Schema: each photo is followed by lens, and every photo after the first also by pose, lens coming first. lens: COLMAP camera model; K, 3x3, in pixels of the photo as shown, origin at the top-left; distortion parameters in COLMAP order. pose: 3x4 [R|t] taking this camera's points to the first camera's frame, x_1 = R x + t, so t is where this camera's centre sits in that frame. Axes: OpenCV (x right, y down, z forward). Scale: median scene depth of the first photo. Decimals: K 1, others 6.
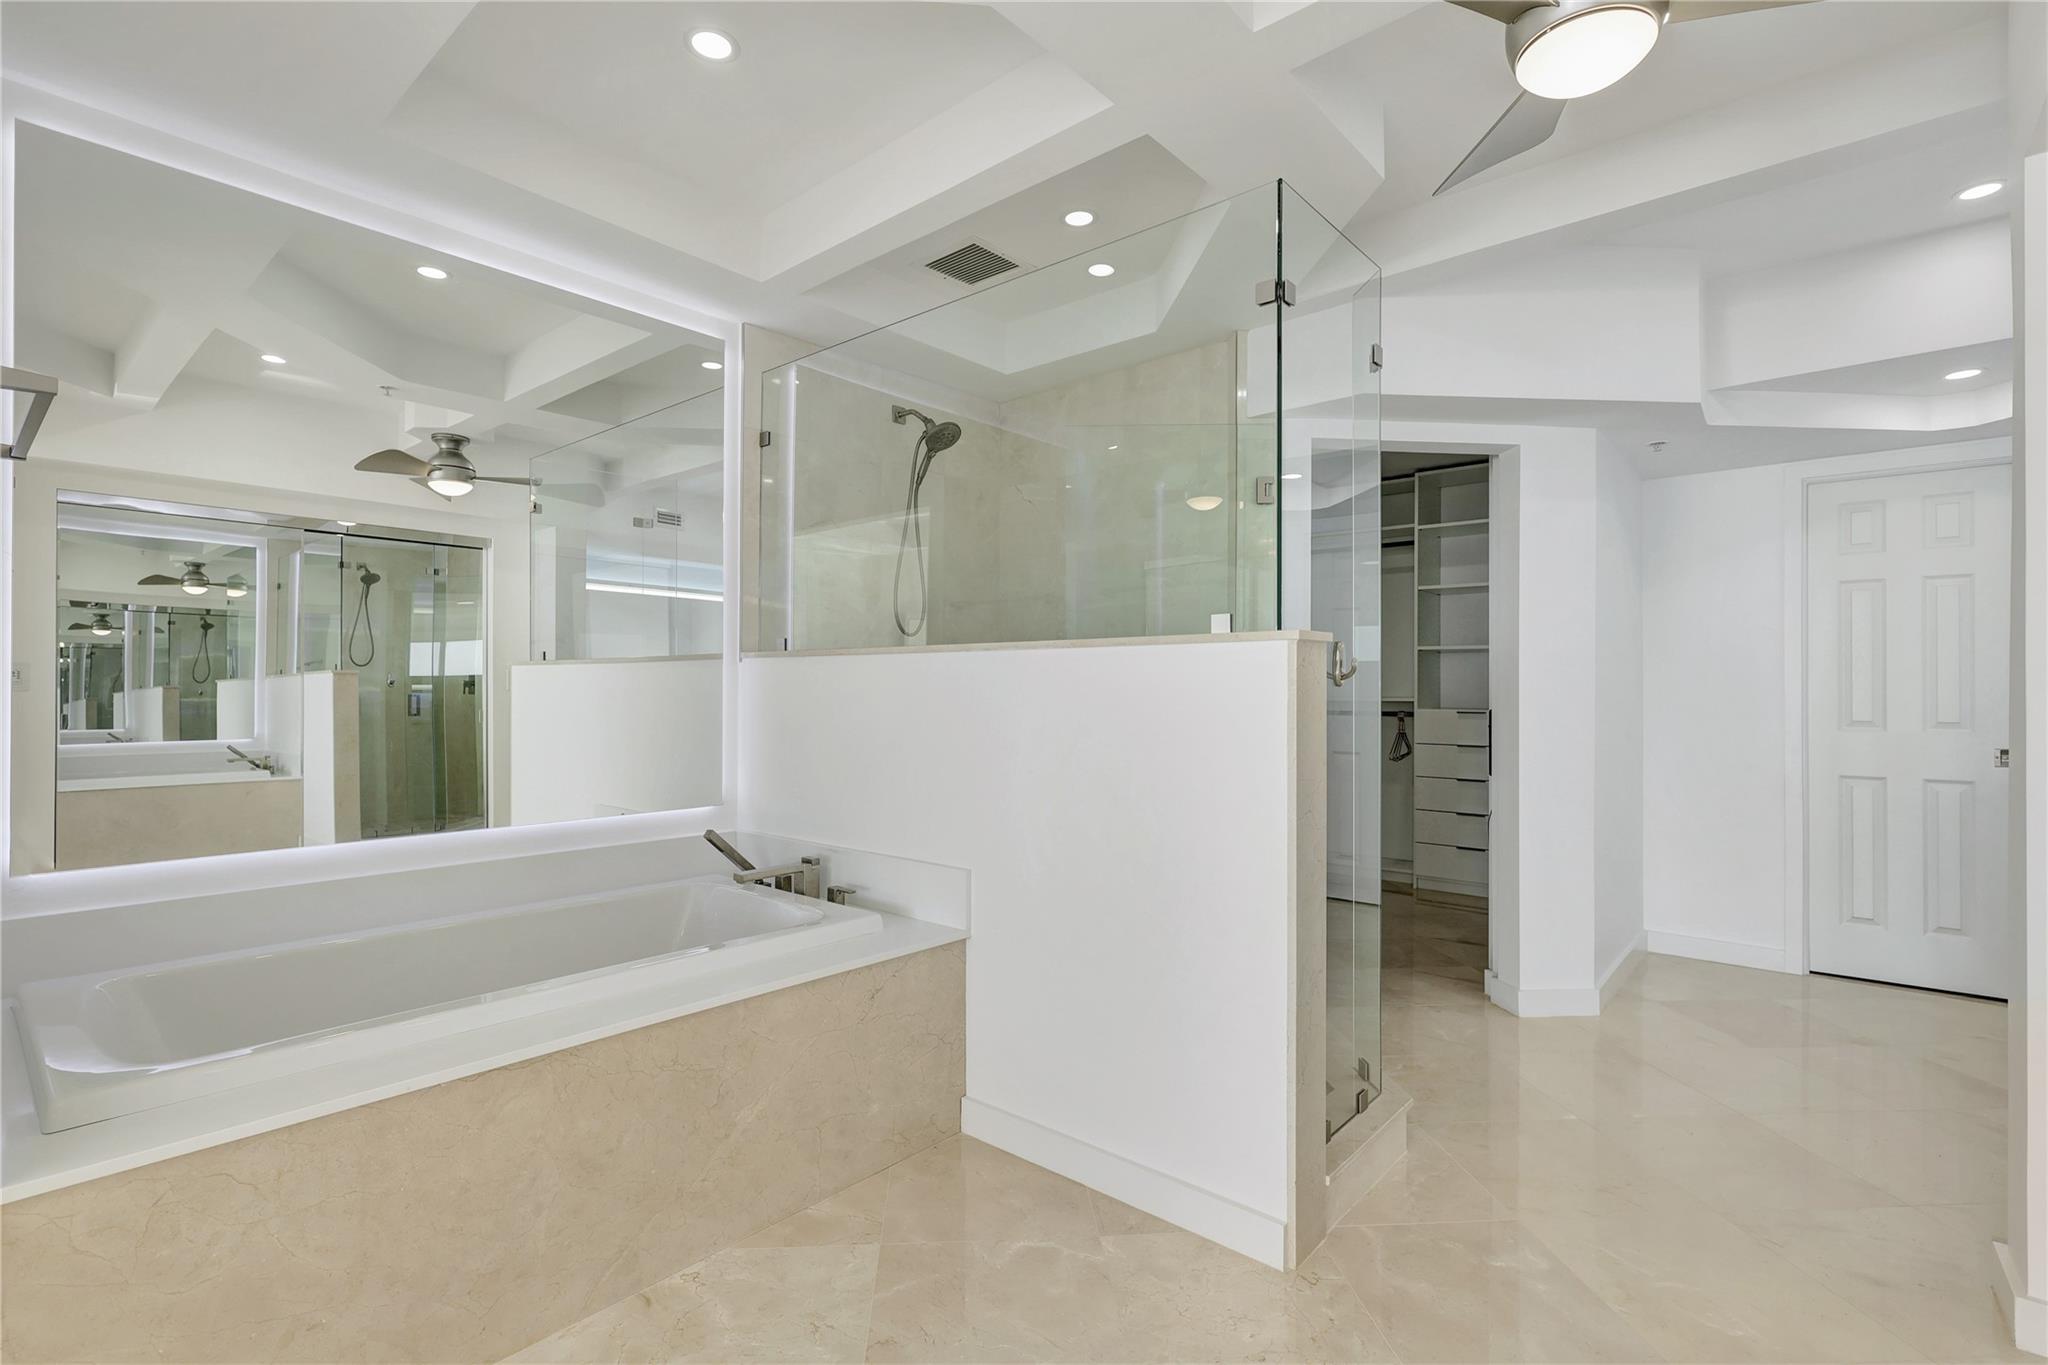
lens RADIAL K [[943.4, 0, 1015.0], [0, 943.4, 689.7], [0, 0, 1]] dist [0.000848, 0.000174]
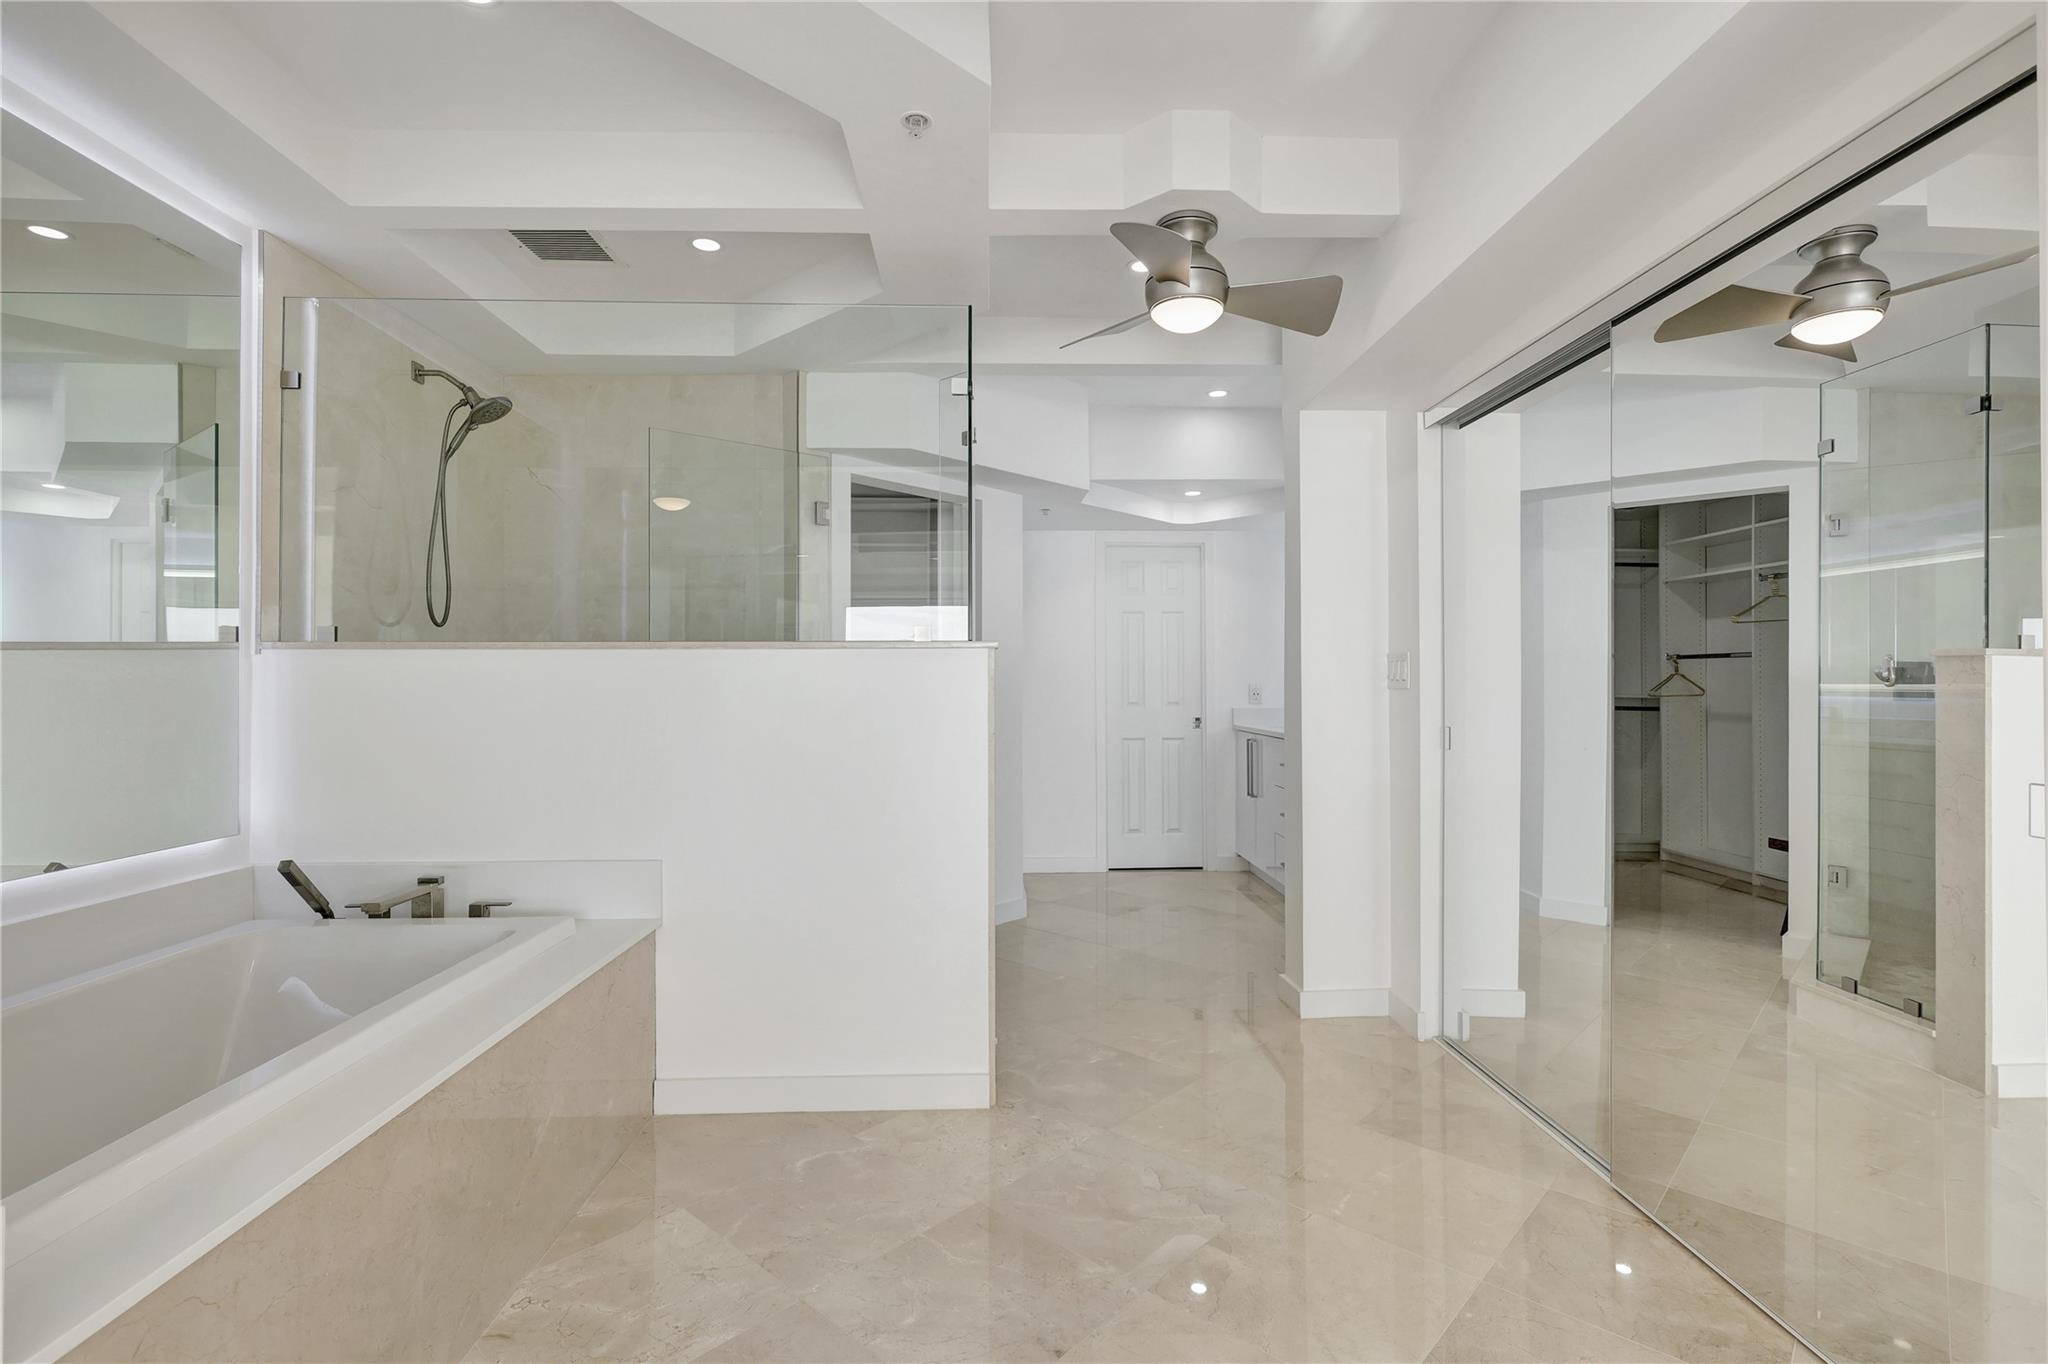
lens RADIAL K [[953.1, 0, 1017.3], [0, 953.1, 684.0], [0, 0, 1]] dist [0.000146, 0.000269]
pose [[0.736250, -0.005527, 0.676687, -0.397493], [0.005453, 0.999983, 0.002234, -0.002366], [-0.676688, 0.002046, 0.736267, -0.031947]]
